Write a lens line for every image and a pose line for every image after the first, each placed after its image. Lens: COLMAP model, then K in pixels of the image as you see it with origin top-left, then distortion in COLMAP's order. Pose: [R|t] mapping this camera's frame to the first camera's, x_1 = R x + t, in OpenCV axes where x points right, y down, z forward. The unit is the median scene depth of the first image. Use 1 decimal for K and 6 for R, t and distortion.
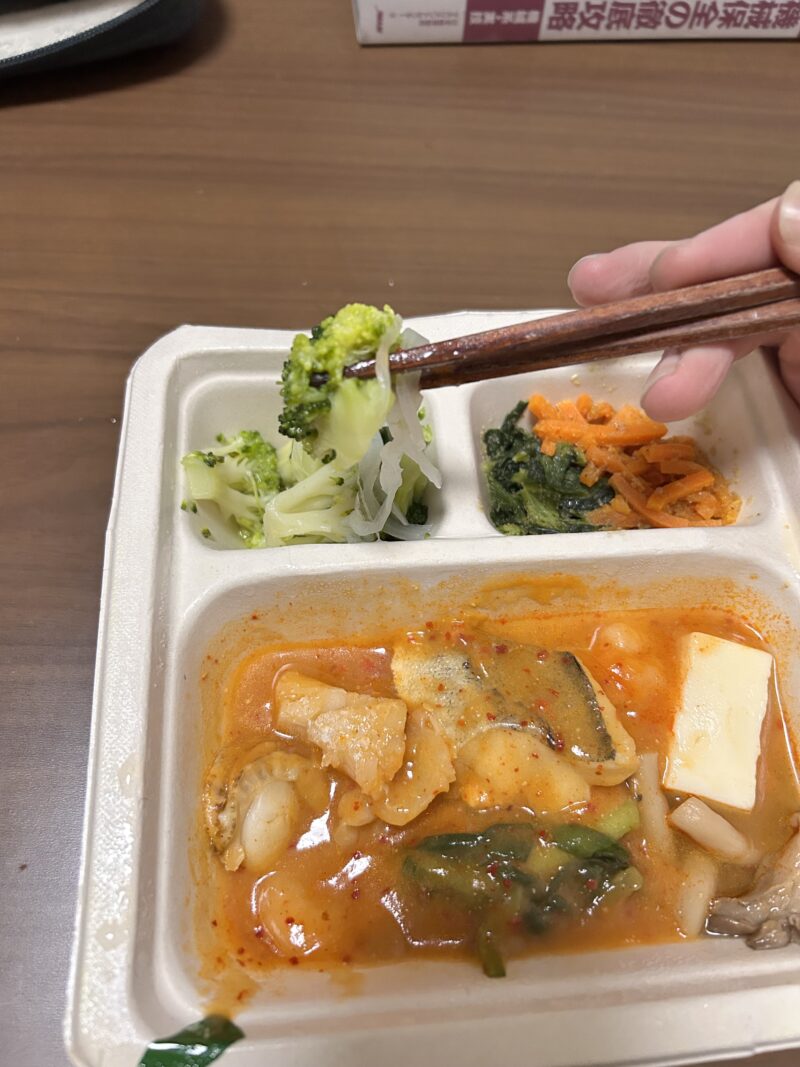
lens RADIAL K [[814.5, 0, 400.0], [0, 814.5, 533.5], [0, 0, 1]] dist [0.012629, -0.055931]
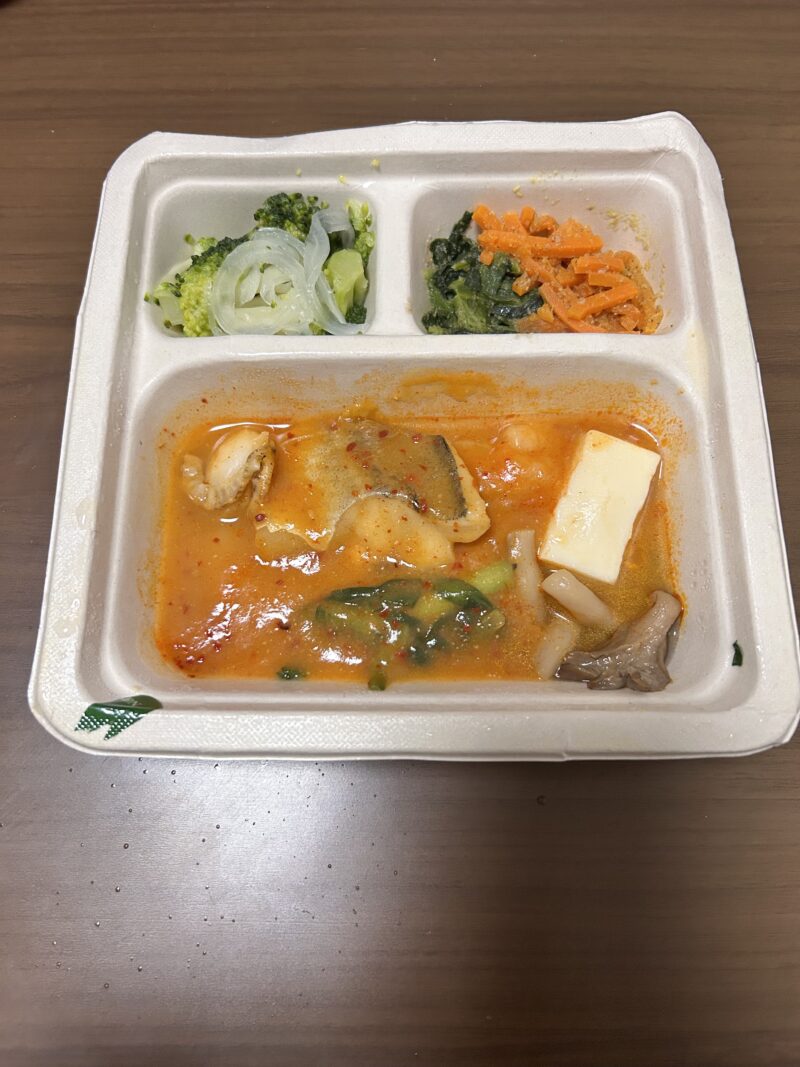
lens RADIAL K [[814.5, 0, 400.0], [0, 814.5, 533.5], [0, 0, 1]] dist [0.012629, -0.055931]
pose [[0.992581, 0.061327, -0.104985, 0.233740], [-0.040907, 0.981578, 0.186633, 0.063793], [0.114497, -0.180953, 0.976804, -0.141663]]
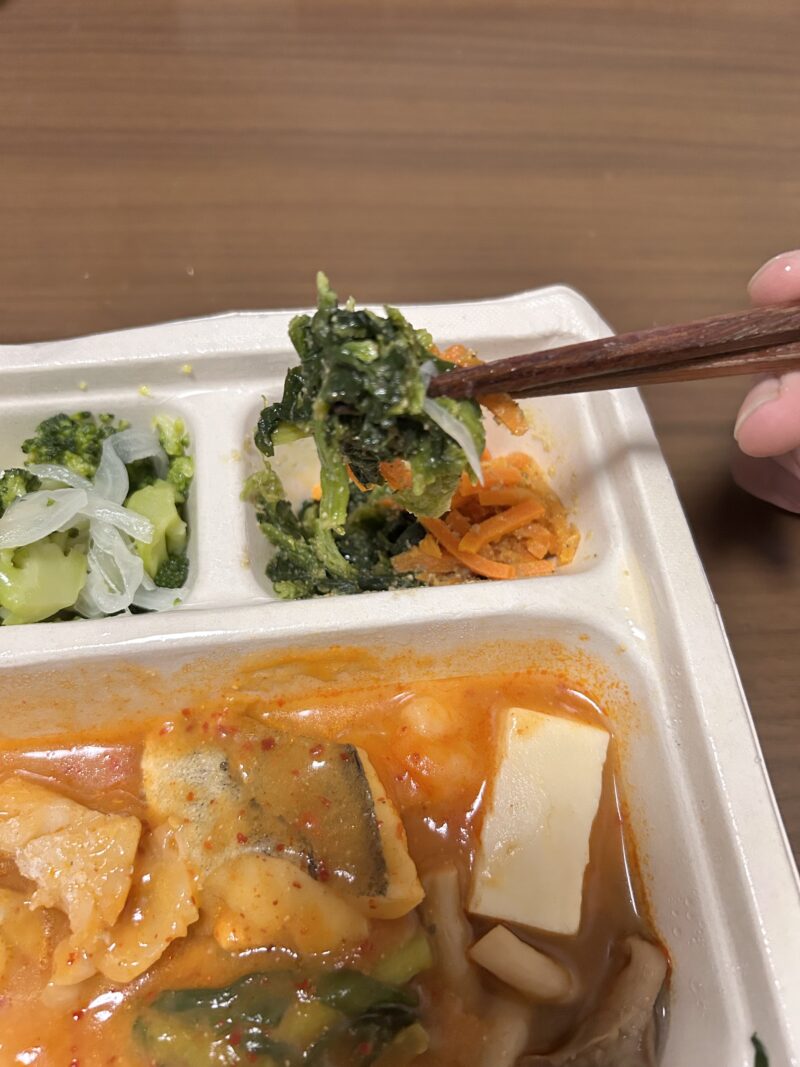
lens RADIAL K [[814.5, 0, 400.0], [0, 814.5, 533.5], [0, 0, 1]] dist [0.012629, -0.055931]
pose [[0.999173, -0.038240, 0.013840, 0.254837], [0.037509, 0.998058, 0.049727, -0.100355], [-0.015715, -0.049166, 0.998667, 0.210974]]
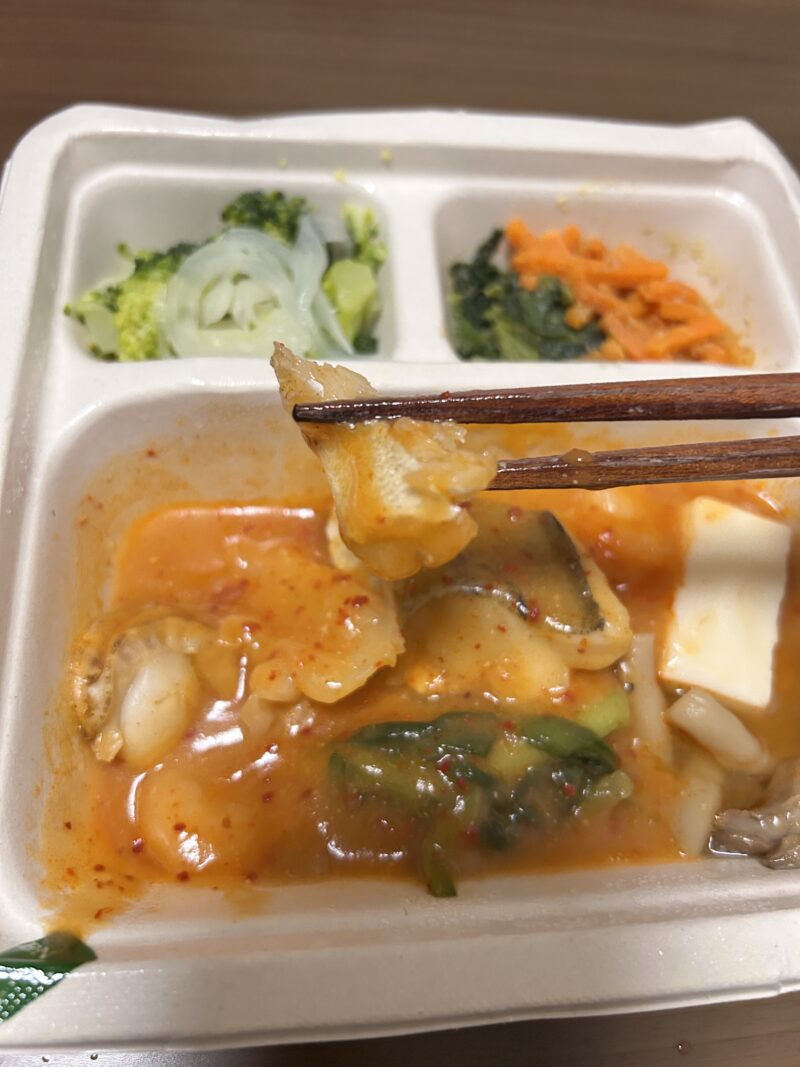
lens RADIAL K [[836.2, 0, 400.0], [0, 836.2, 533.5], [0, 0, 1]] dist [-0.004723, -0.053728]
pose [[0.998490, 0.031497, 0.045011, 0.026367], [-0.031681, 0.999492, 0.003375, 0.171924], [-0.044882, -0.004796, 0.998981, 0.187307]]
